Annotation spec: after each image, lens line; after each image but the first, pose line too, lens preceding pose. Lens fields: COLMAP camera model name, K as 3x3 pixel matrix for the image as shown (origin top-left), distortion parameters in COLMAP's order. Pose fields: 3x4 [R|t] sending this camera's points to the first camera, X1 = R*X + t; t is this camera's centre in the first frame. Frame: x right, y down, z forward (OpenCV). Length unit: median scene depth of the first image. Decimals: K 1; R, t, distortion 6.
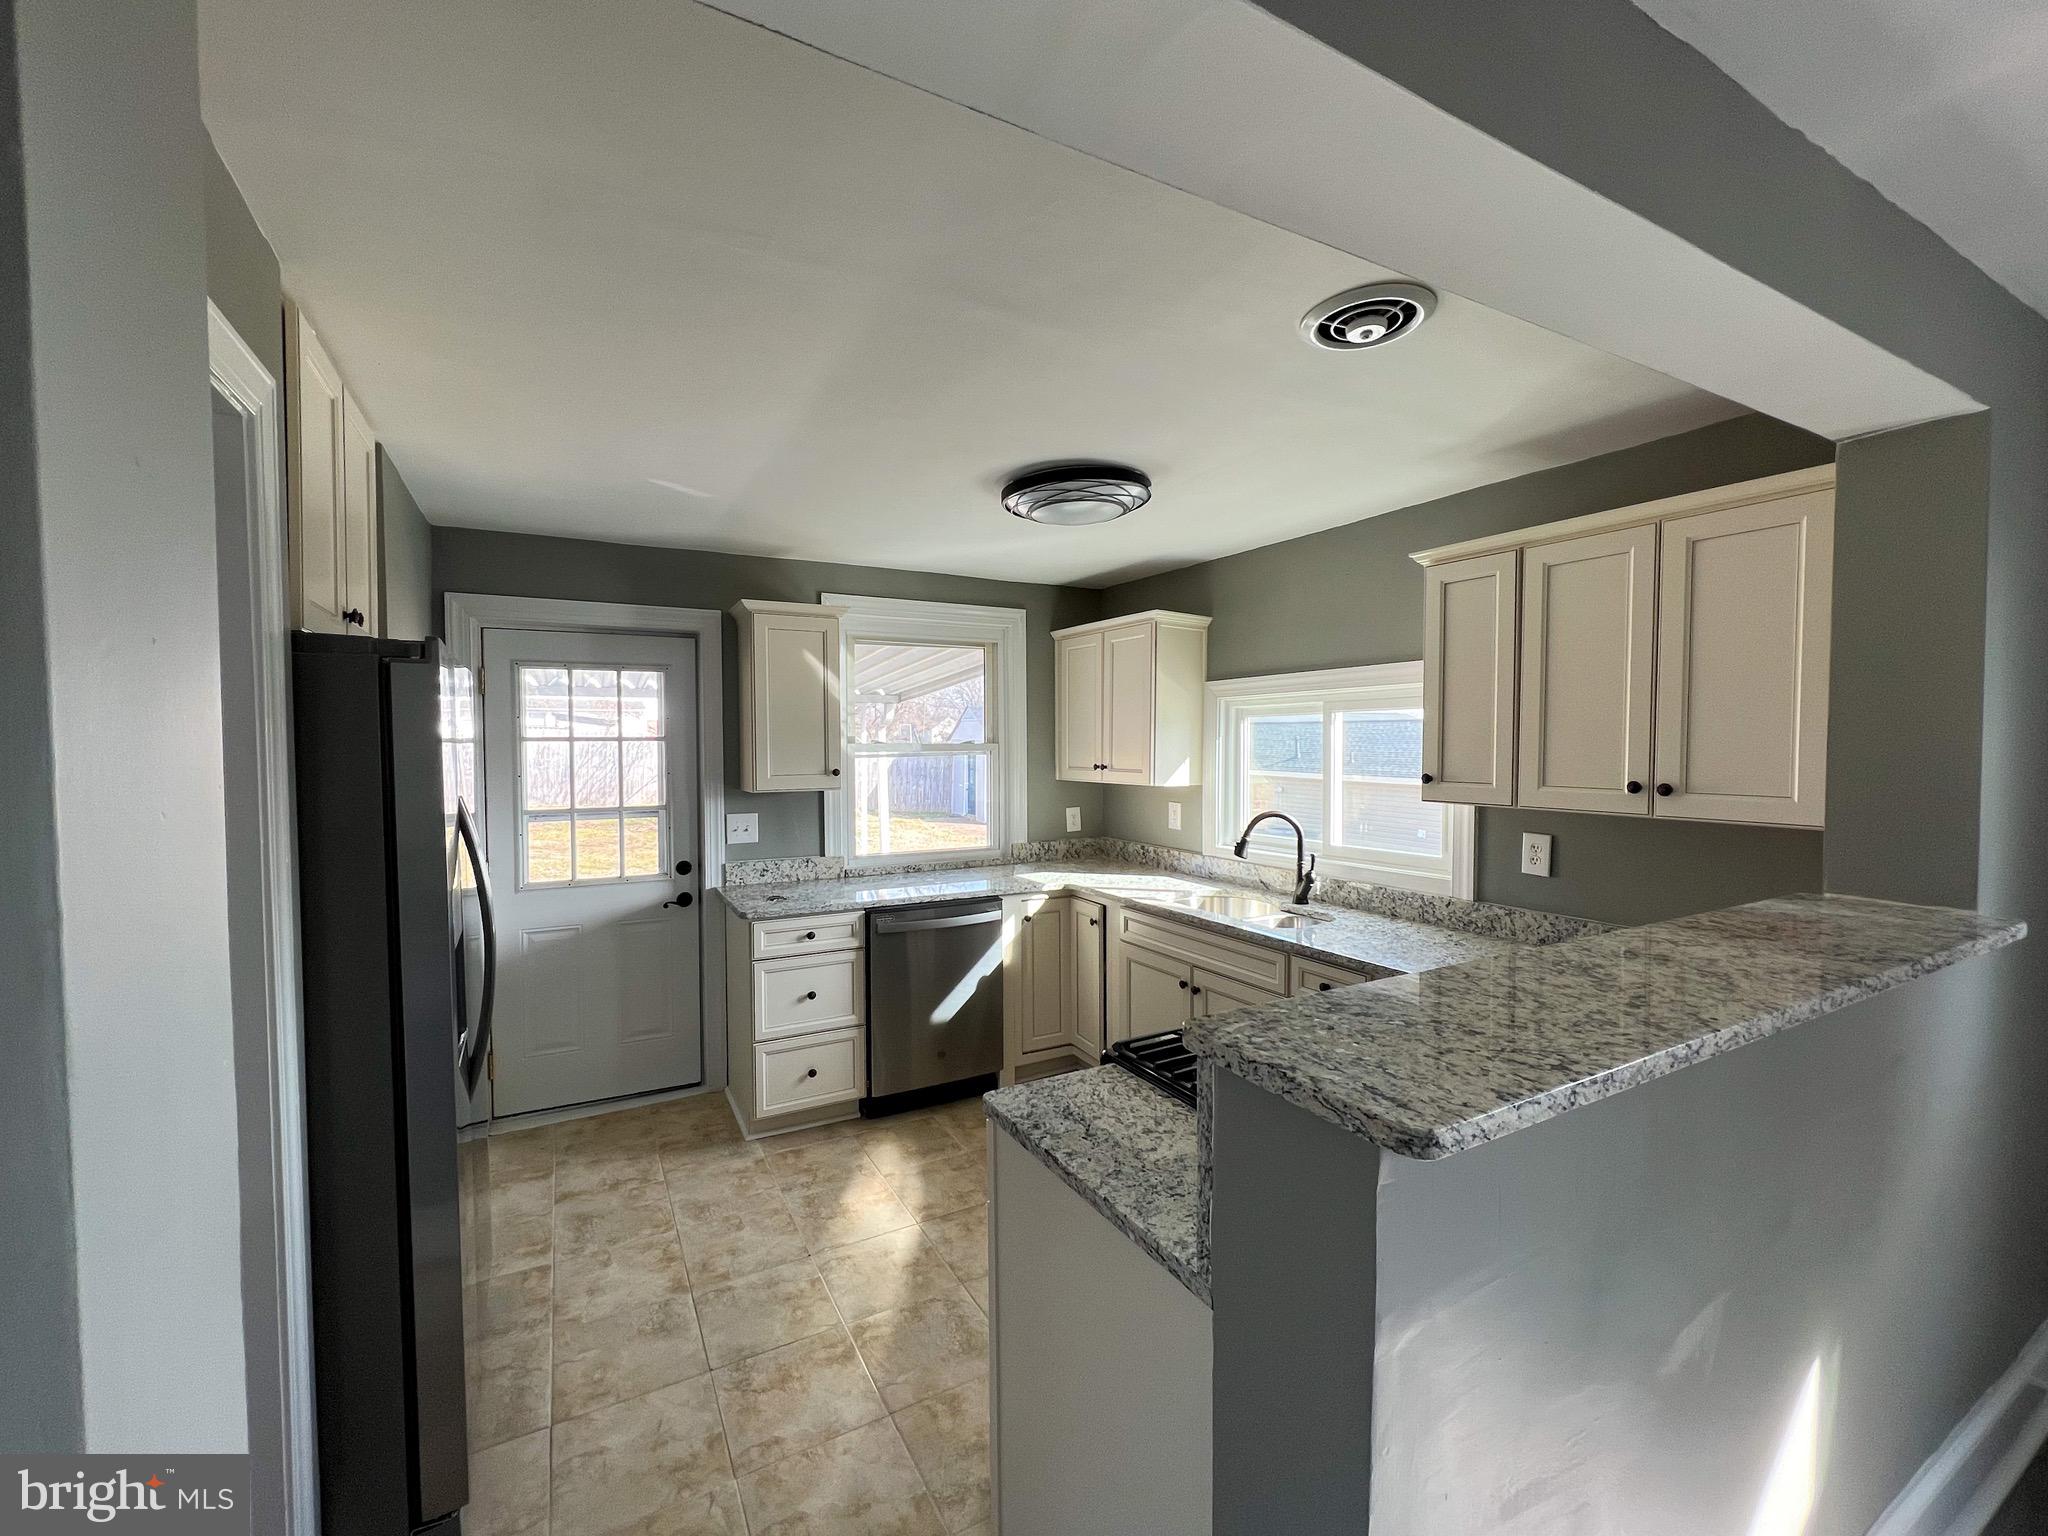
lens RADIAL K [[831.0, 0, 1024.1], [0, 831.0, 766.8], [0, 0, 1]] dist [-0.000876, -0.000256]
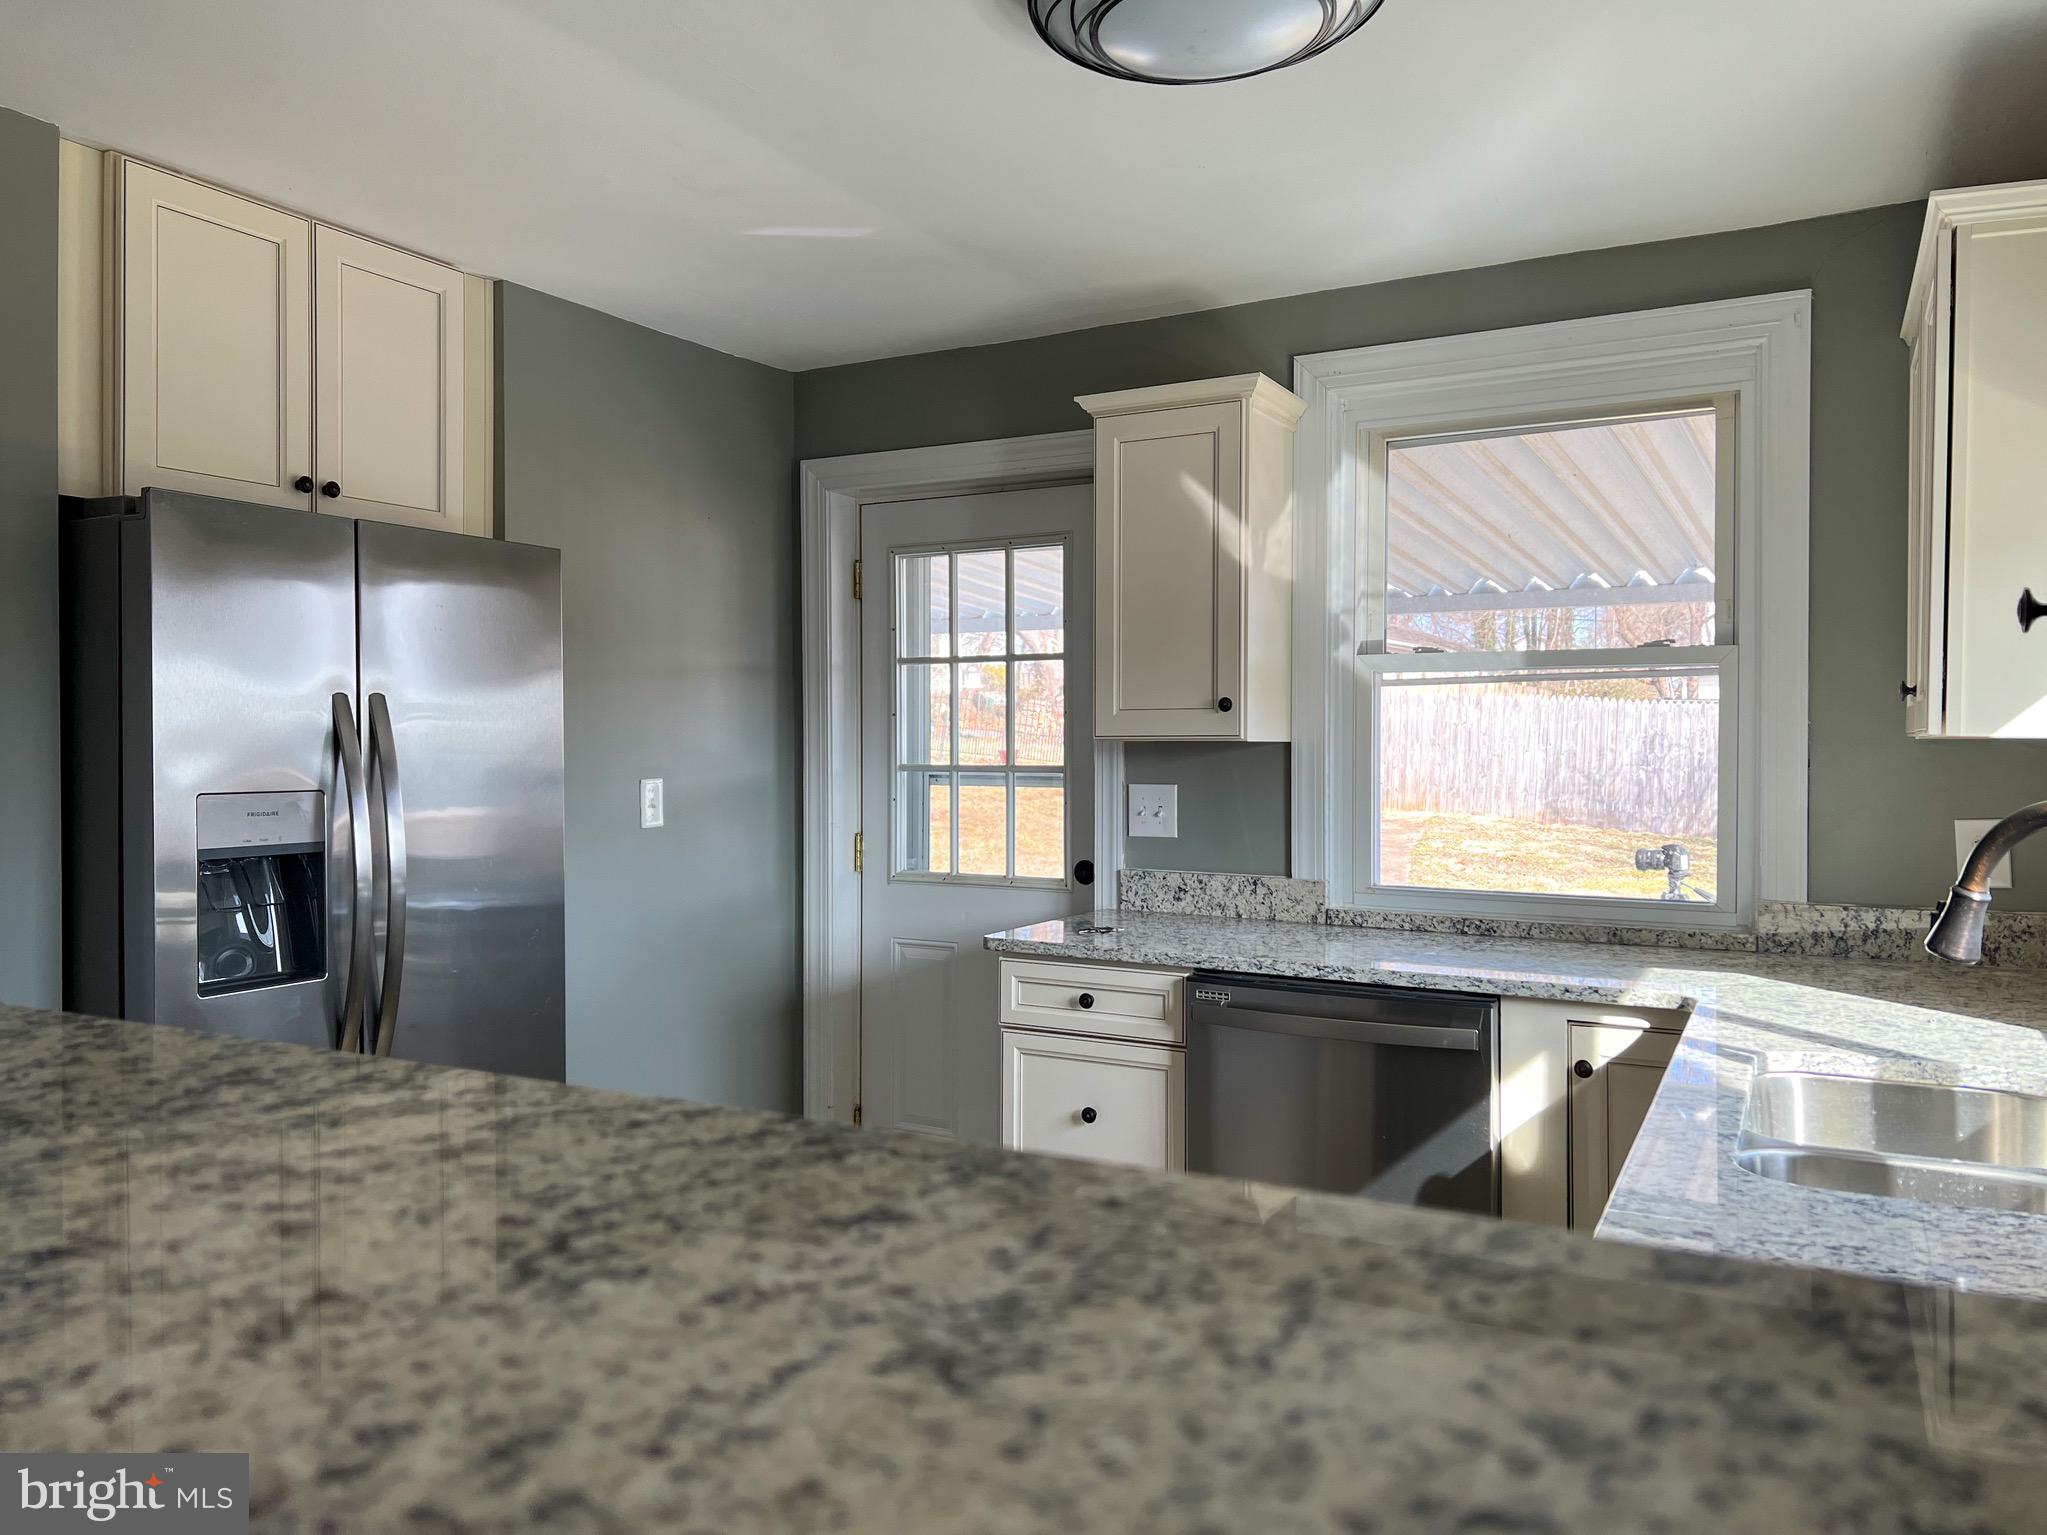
lens RADIAL K [[1541.2, 0, 1040.1], [0, 1541.2, 756.7], [0, 0, 1]] dist [0.073883, -0.091296]
pose [[0.538751, 0.012648, -0.842370, 0.556451], [-0.027811, 0.999609, -0.002779, 0.049099], [0.842006, 0.024924, 0.538893, 0.430971]]
